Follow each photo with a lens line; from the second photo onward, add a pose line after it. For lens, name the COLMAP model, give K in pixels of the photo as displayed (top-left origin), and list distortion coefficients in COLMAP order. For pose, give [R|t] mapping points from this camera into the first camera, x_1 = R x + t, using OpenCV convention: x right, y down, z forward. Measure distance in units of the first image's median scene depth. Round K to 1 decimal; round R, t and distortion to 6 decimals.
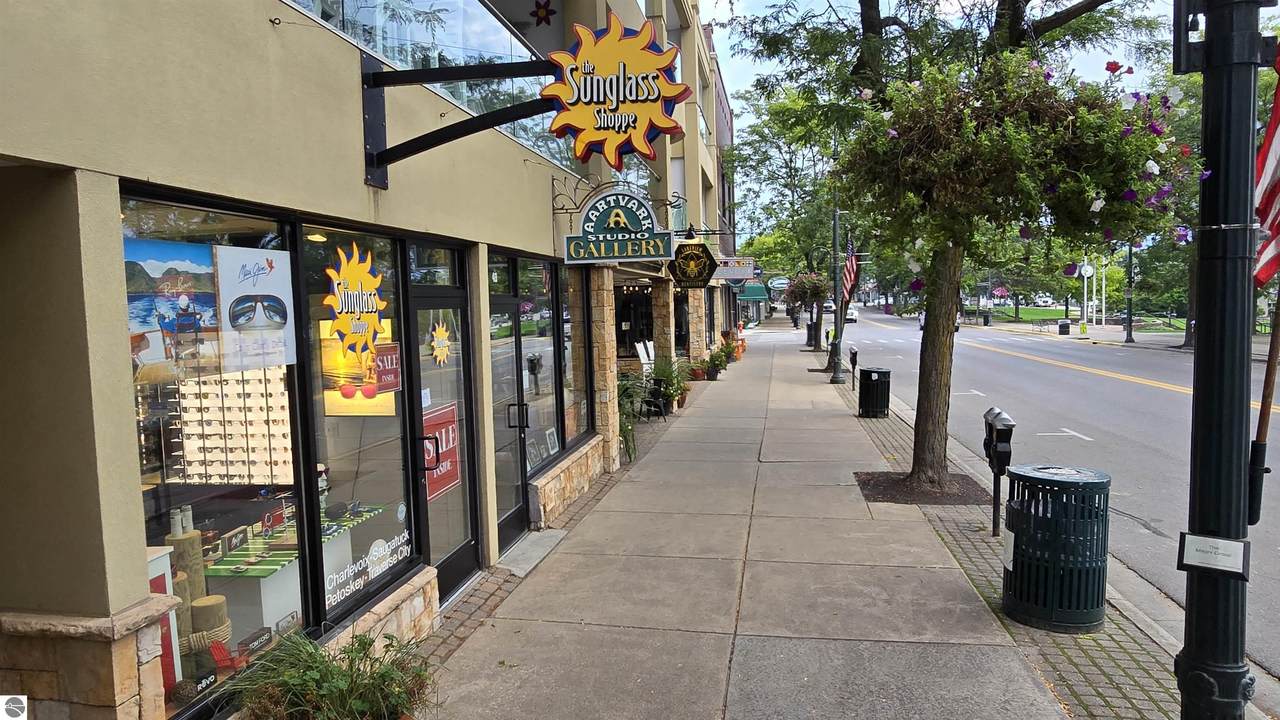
lens RADIAL K [[806.9, 0, 636.0], [0, 806.9, 359.1], [0, 0, 1]] dist [-0.000485, -0.000344]
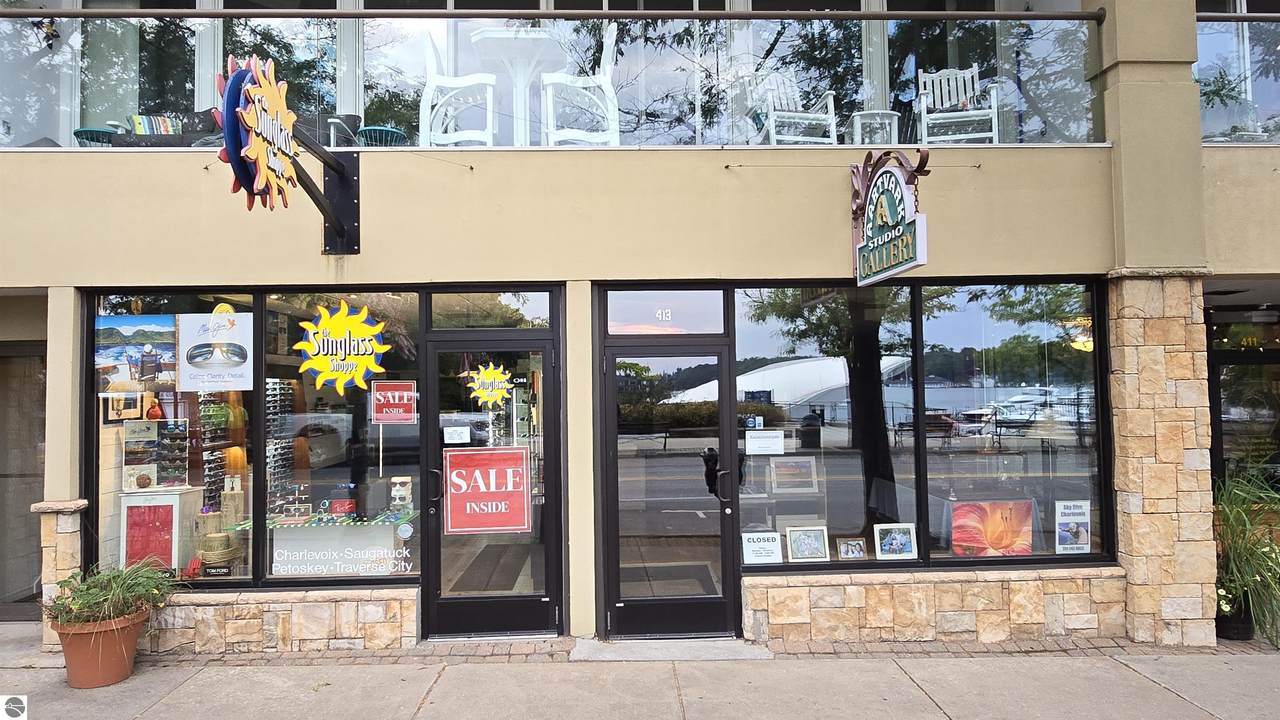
lens RADIAL K [[806.9, 0, 643.2], [0, 806.9, 355.6], [0, 0, 1]] dist [-0.000485, -0.000344]
pose [[0.216180, -0.004712, -0.976342, 0.568554], [-0.058305, 0.998141, -0.017727, -0.035397], [0.974611, 0.060758, 0.215504, 0.682911]]
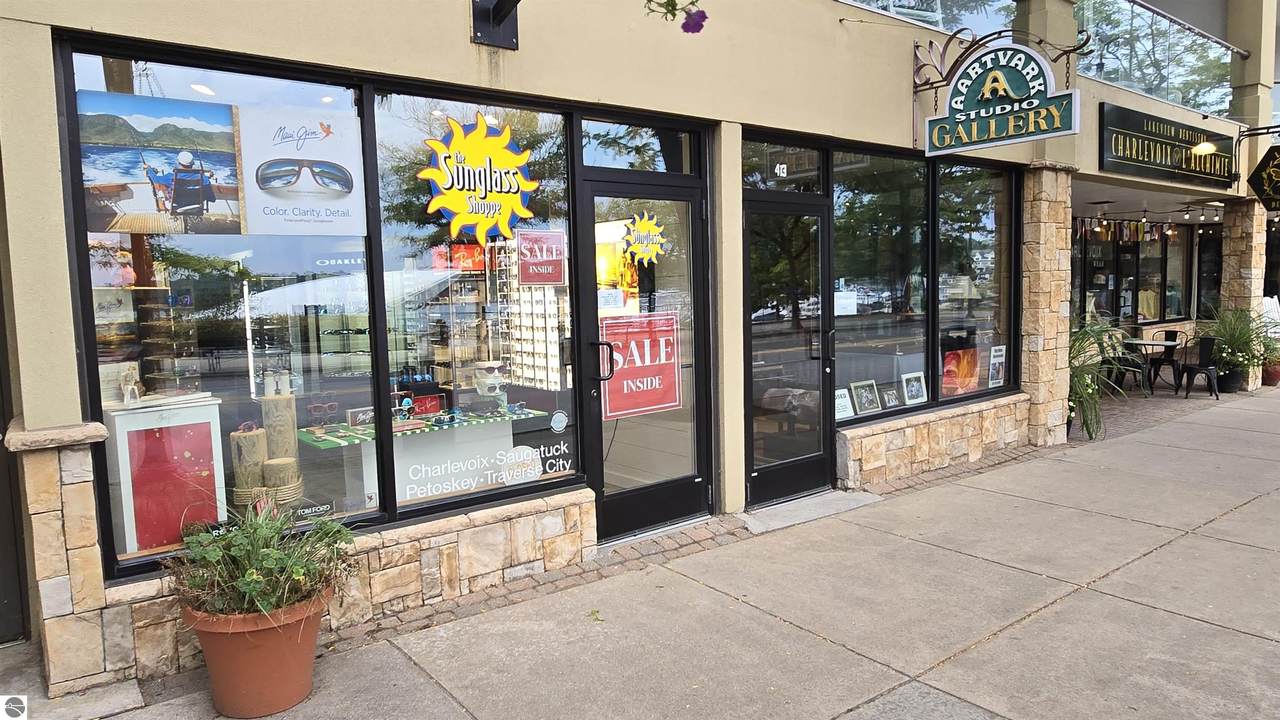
lens RADIAL K [[806.9, 0, 637.0], [0, 806.9, 357.8], [0, 0, 1]] dist [-0.000485, -0.000344]
pose [[0.745879, 0.069467, -0.662449, 0.232799], [-0.041905, 0.997470, 0.057416, 0.040784], [0.664762, -0.015065, 0.746904, 0.248232]]
